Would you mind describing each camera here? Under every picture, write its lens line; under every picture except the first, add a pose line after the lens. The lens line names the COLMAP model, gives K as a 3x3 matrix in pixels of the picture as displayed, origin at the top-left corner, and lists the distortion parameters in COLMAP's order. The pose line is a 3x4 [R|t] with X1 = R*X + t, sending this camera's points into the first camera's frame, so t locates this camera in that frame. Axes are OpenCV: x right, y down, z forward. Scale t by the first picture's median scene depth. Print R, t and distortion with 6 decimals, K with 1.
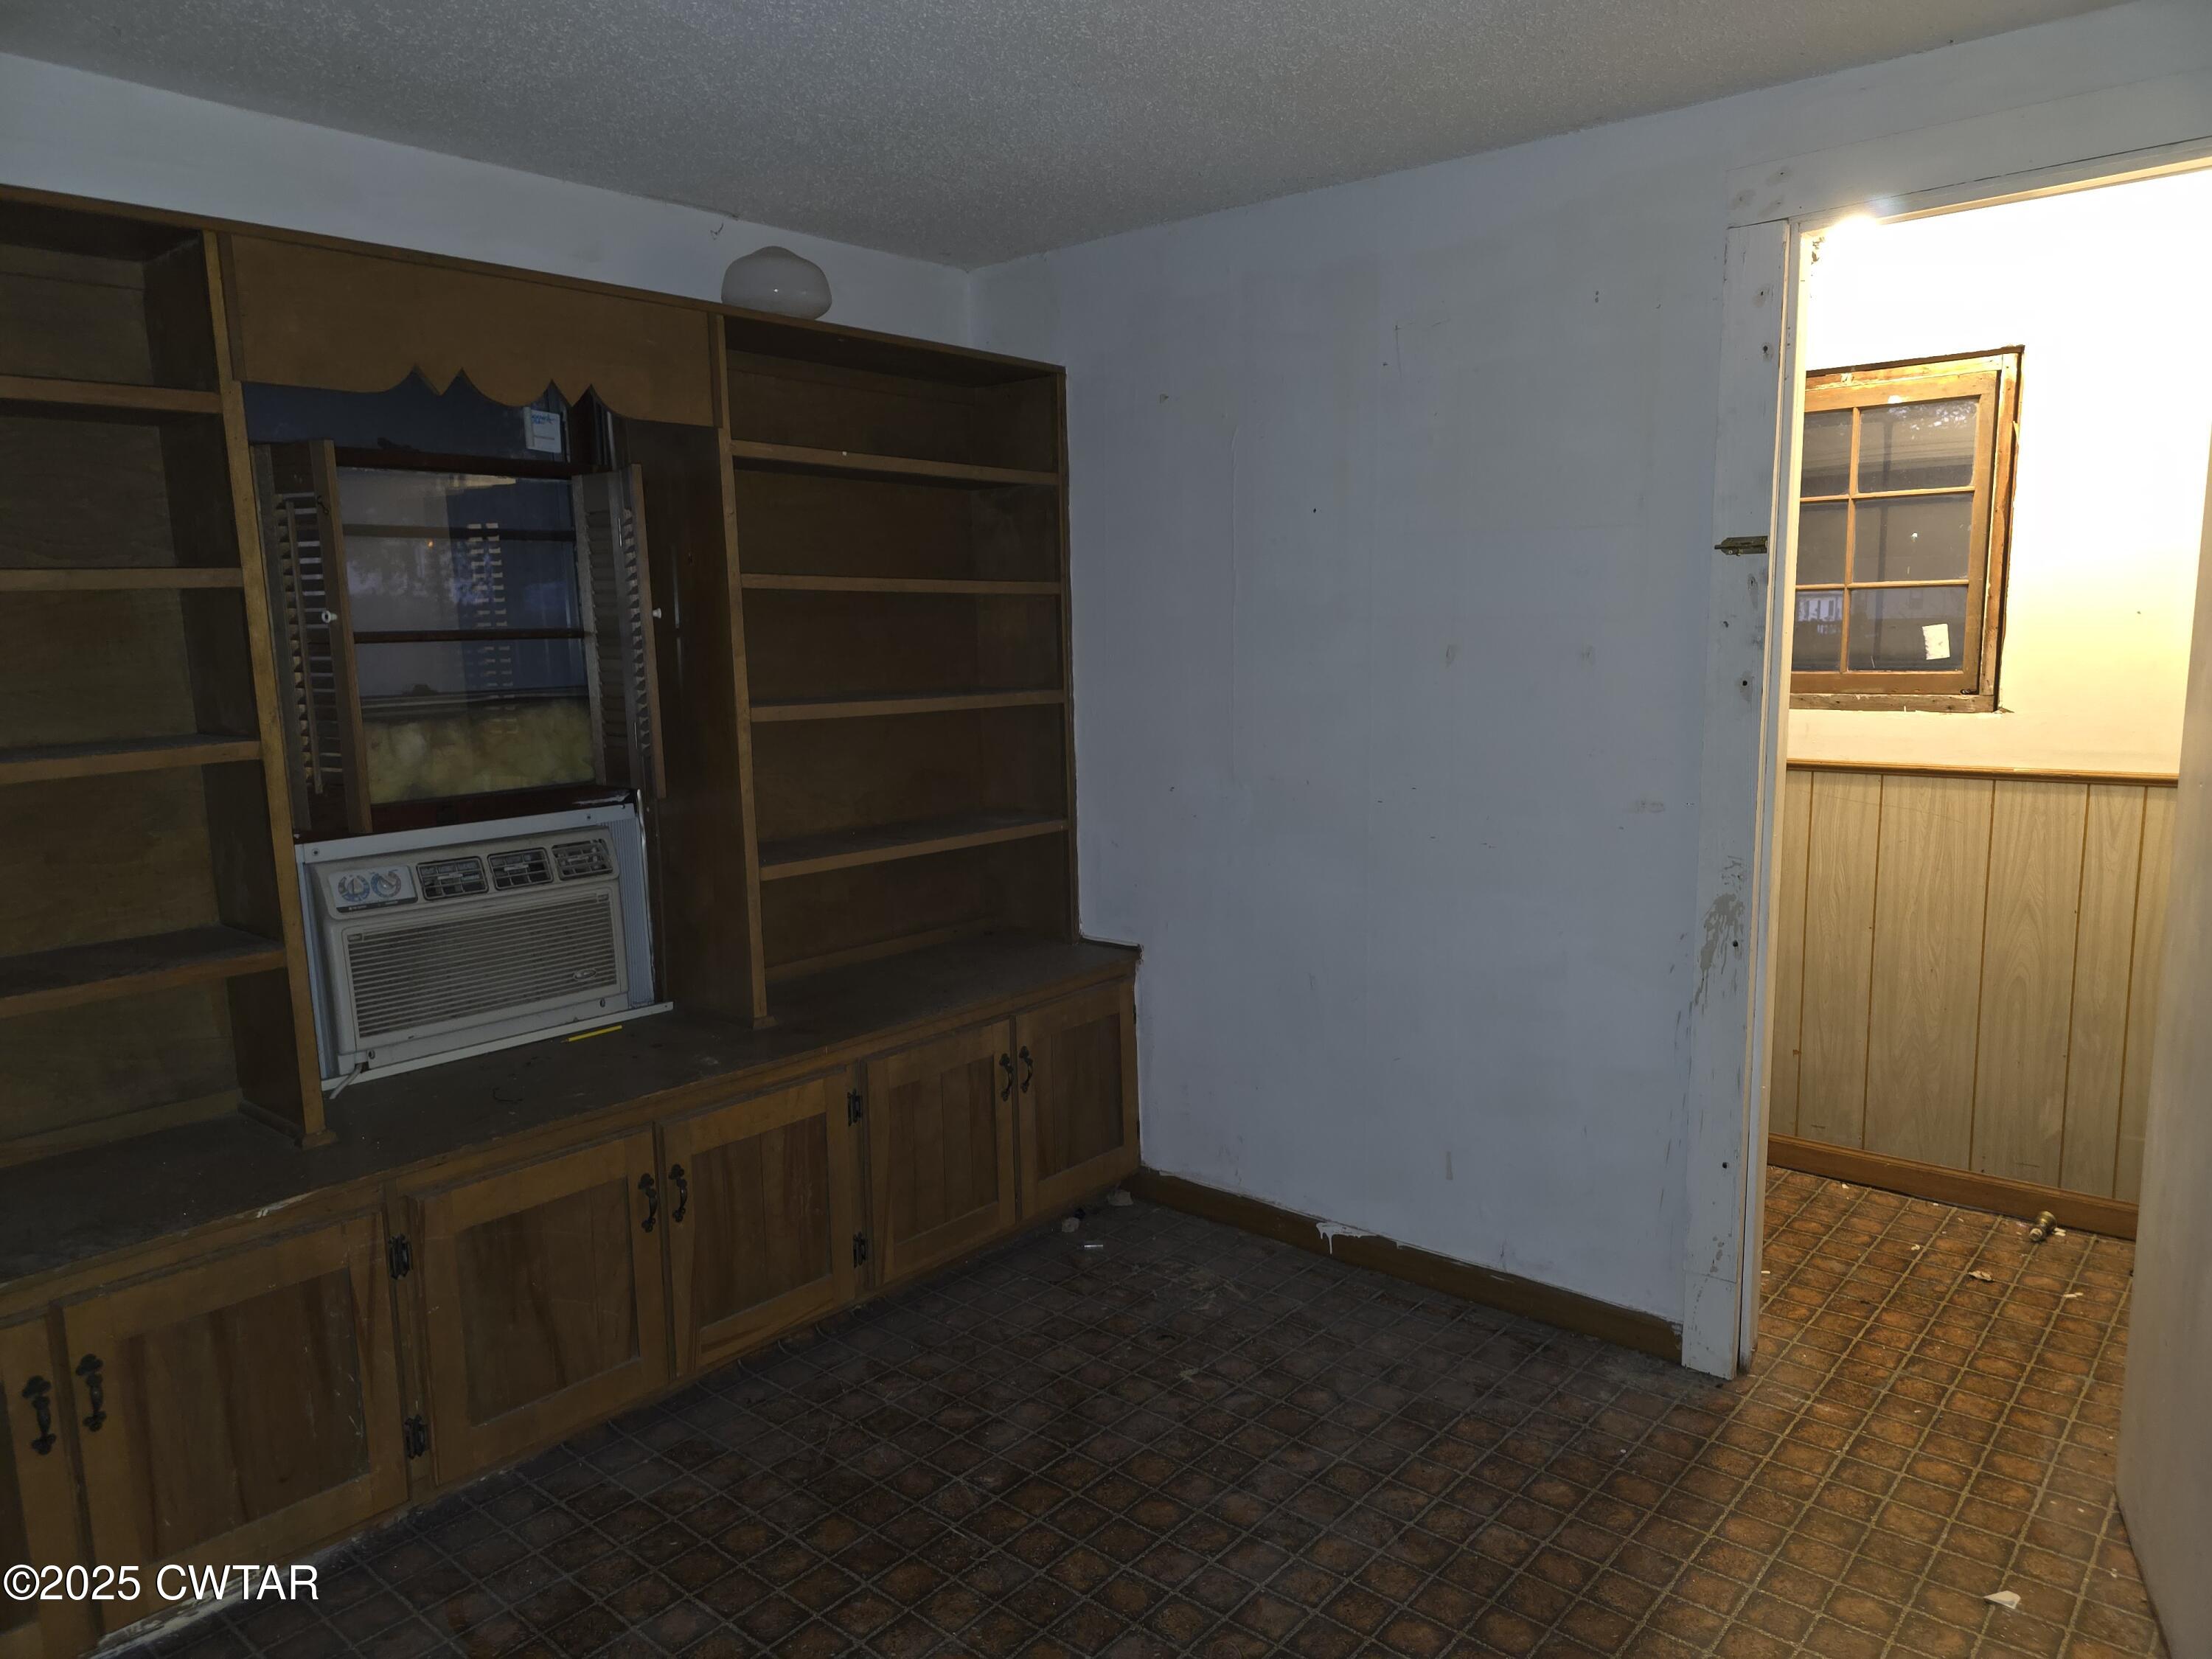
lens RADIAL K [[1497.6, 0, 1097.0], [0, 1497.6, 841.4], [0, 0, 1]] dist [0.038295, -0.007983]
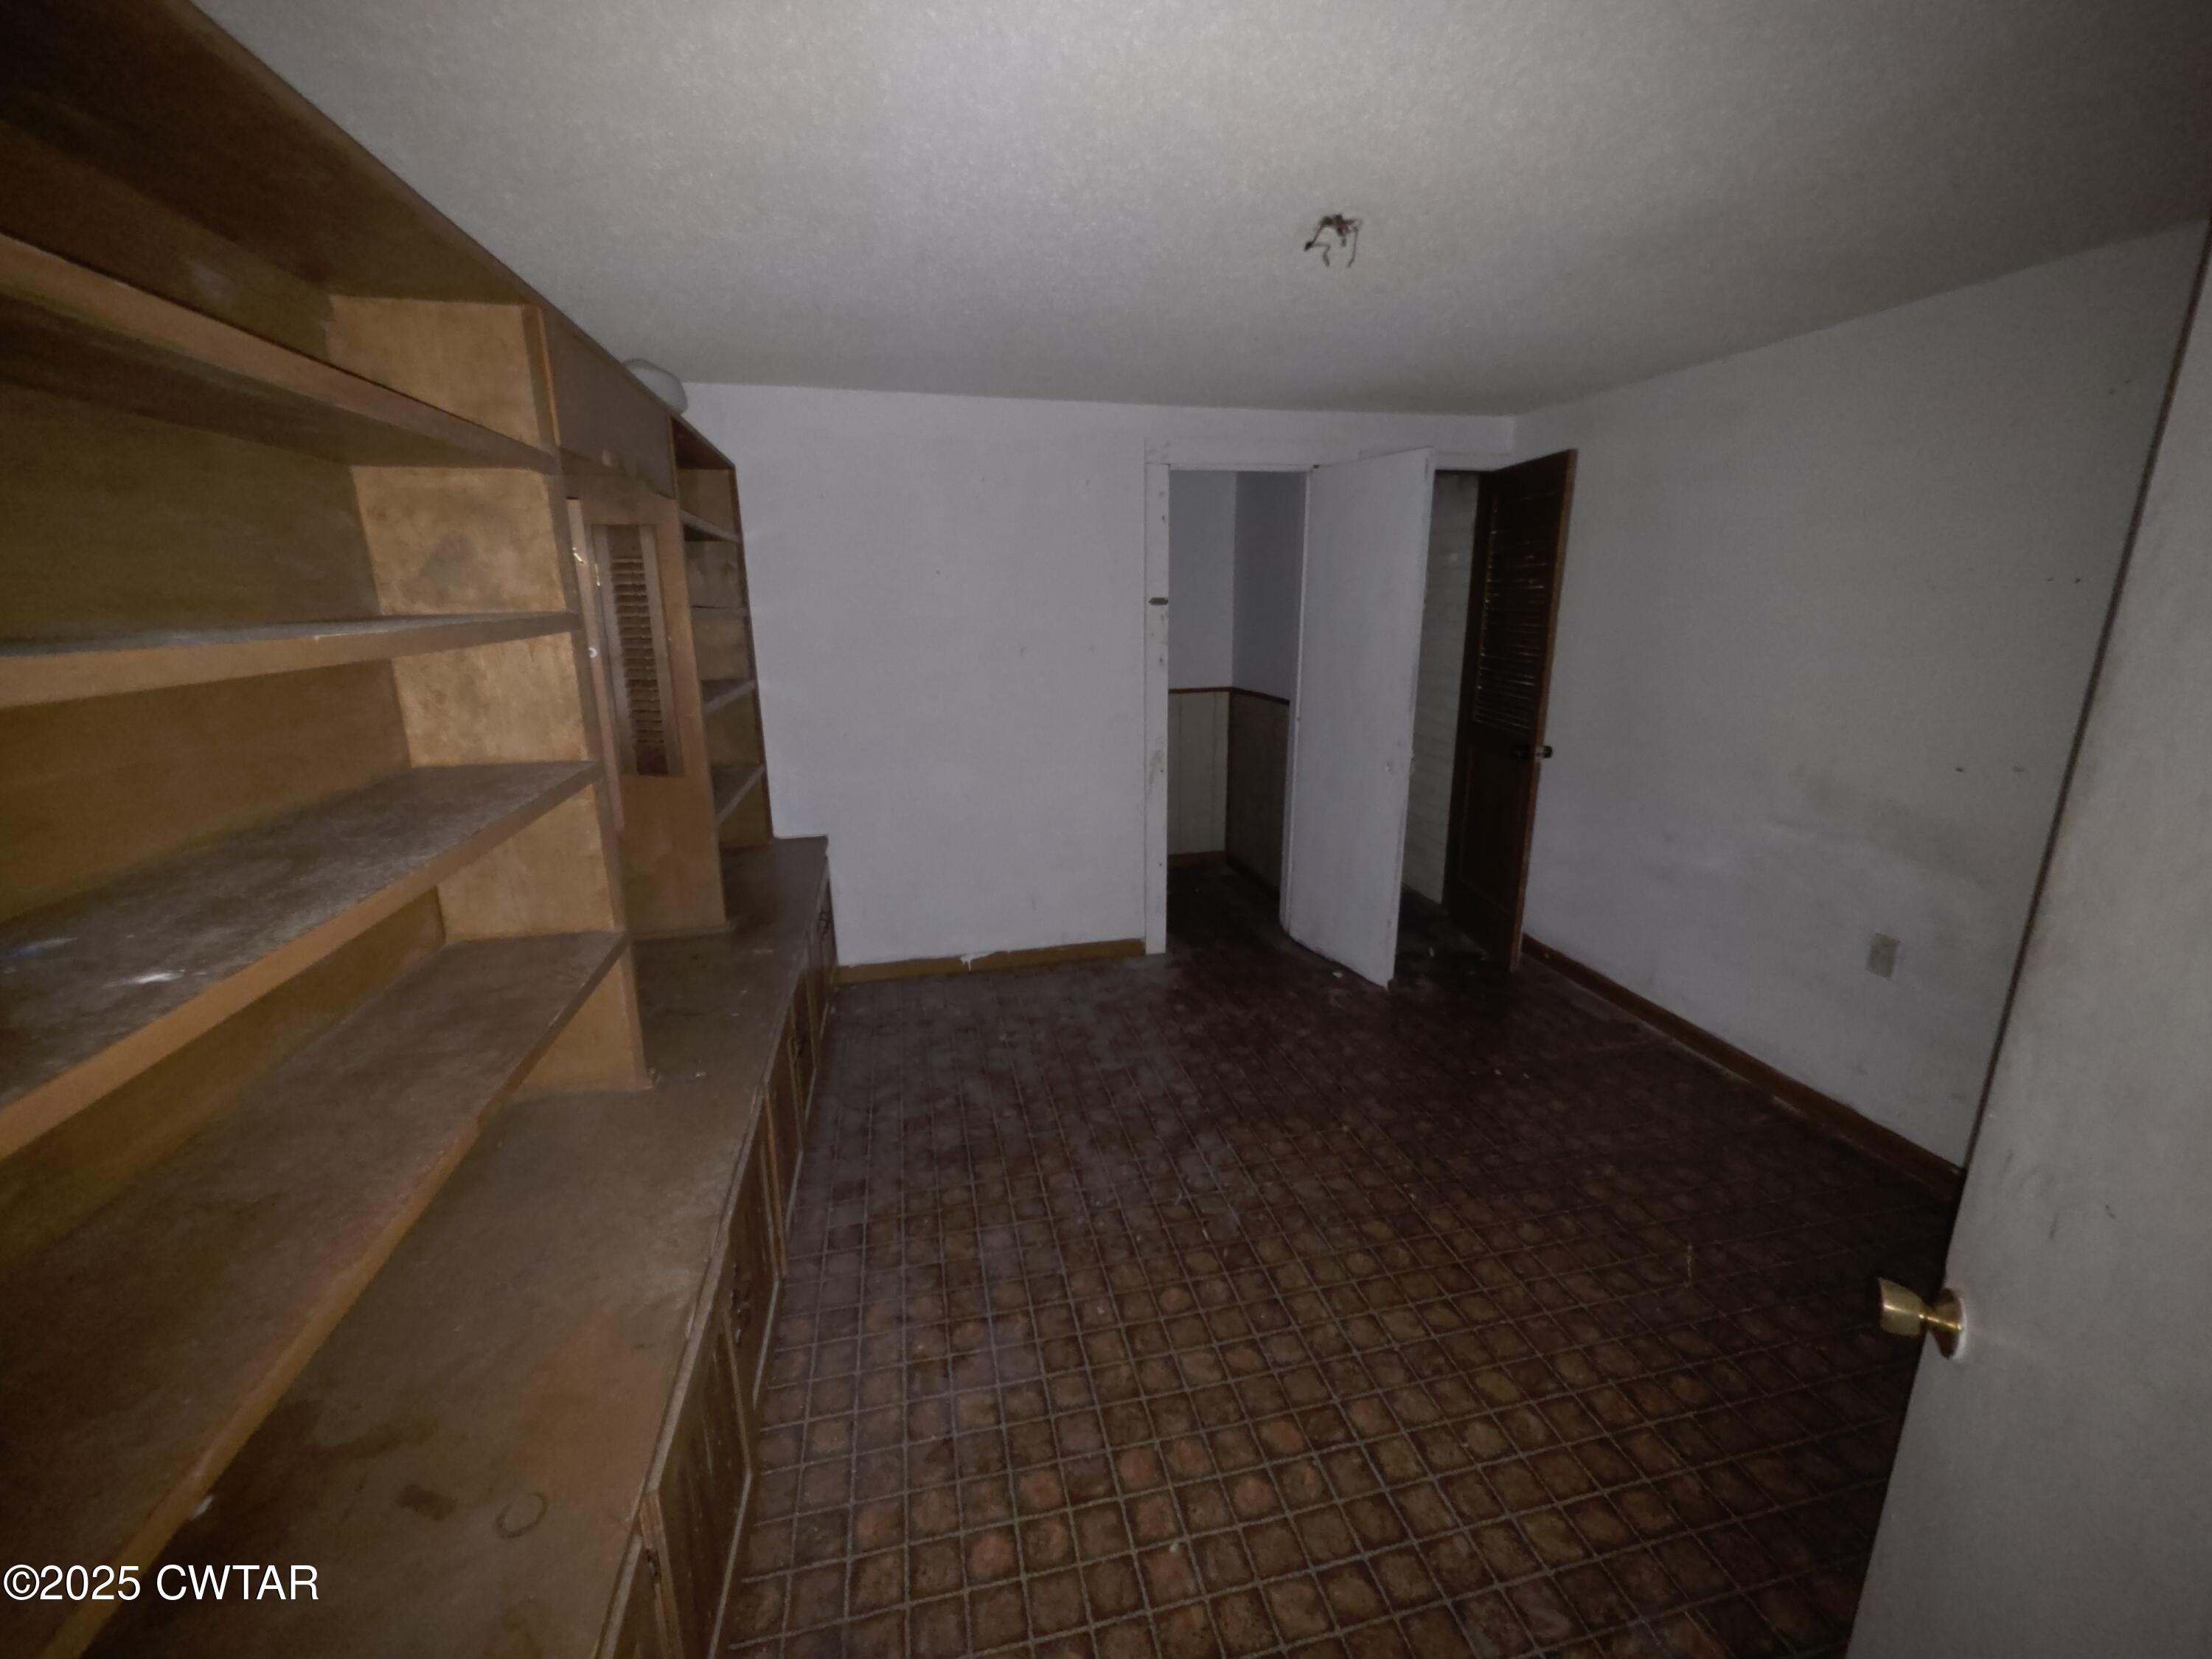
lens RADIAL K [[883.7, 0, 1096.9], [0, 883.7, 816.4], [0, 0, 1]] dist [0.012259, -0.001093]
pose [[0.581248, -0.169452, 0.795888, -0.753737], [0.110256, 0.985458, 0.129291, -0.054774], [-0.806223, 0.012601, 0.591478, 0.258818]]
